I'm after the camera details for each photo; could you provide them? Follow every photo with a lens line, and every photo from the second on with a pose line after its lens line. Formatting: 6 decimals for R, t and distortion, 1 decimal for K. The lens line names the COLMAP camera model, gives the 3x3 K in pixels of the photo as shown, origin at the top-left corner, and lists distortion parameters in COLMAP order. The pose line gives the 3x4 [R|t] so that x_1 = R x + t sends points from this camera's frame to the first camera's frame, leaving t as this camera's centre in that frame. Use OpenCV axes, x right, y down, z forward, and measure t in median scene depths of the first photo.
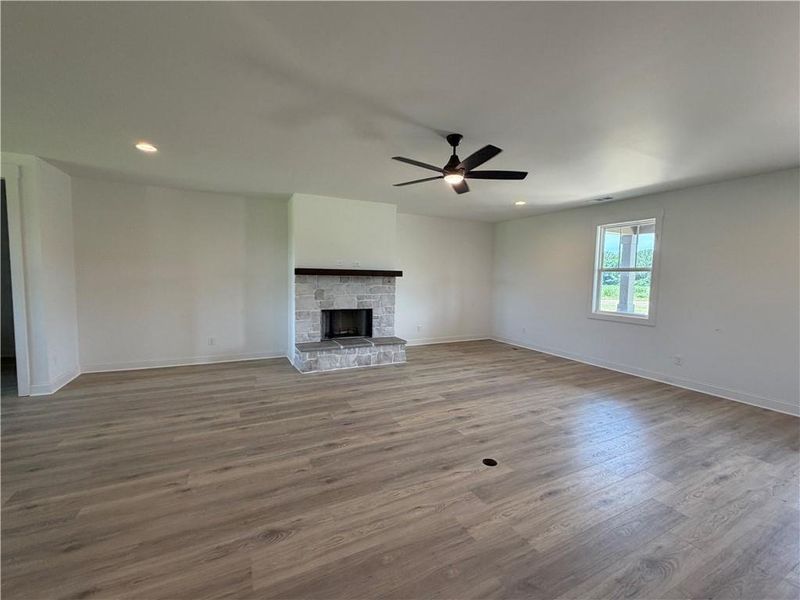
lens RADIAL K [[352.3, 0, 401.9], [0, 352.3, 299.0], [0, 0, 1]] dist [0.009852, -0.002155]
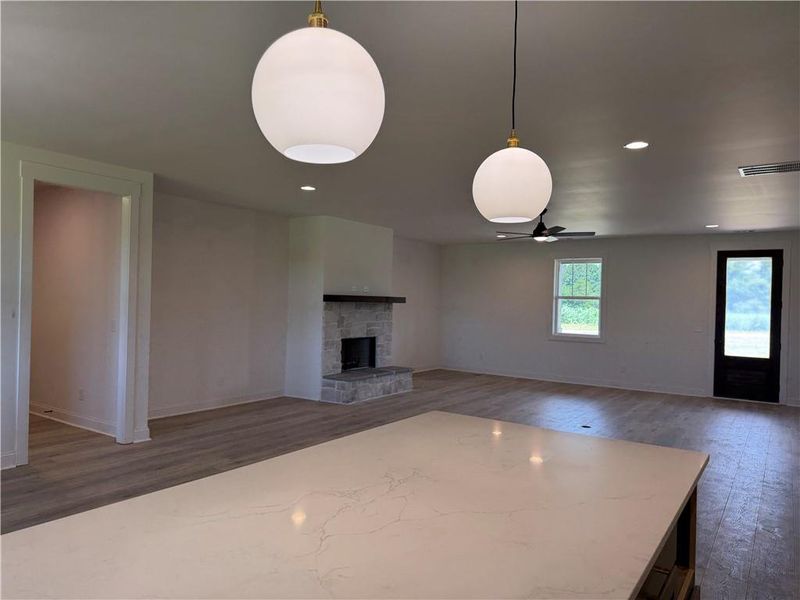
lens RADIAL K [[589.2, 0, 395.1], [0, 589.2, 298.7], [0, 0, 1]] dist [0.086636, -0.001363]
pose [[0.867847, 0.003301, 0.496821, -0.883770], [0.026839, 0.998206, -0.053514, 0.012197], [-0.496106, 0.059776, 0.866202, -0.432545]]
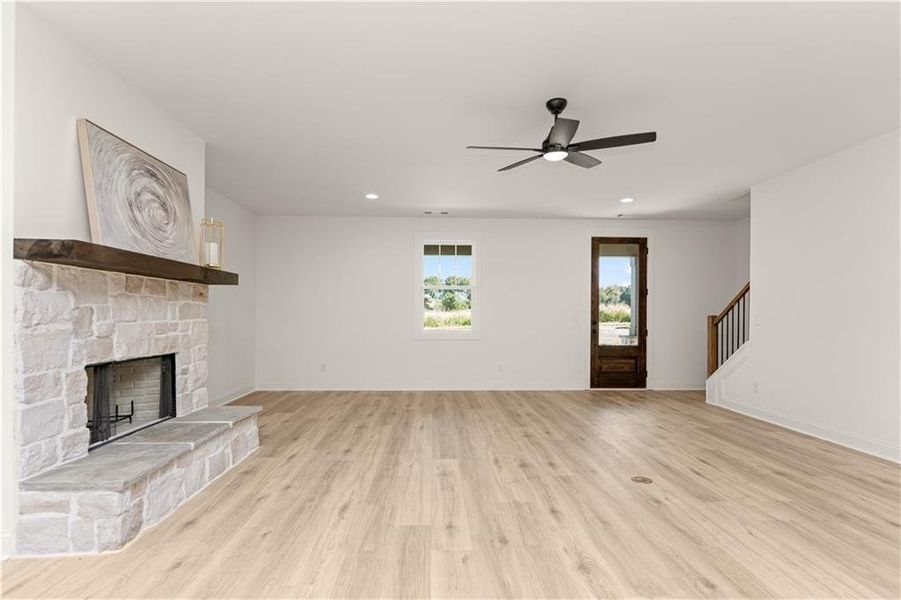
lens RADIAL K [[441.0, 0, 451.0], [0, 441.0, 312.0], [0, 0, 1]] dist [0.012128, -0.000470]
pose [[0.402499, -0.011466, 0.915349, -0.492735], [0.066137, 0.997673, -0.016585, 0.008395], [-0.913028, 0.067214, 0.402321, 0.479165]]
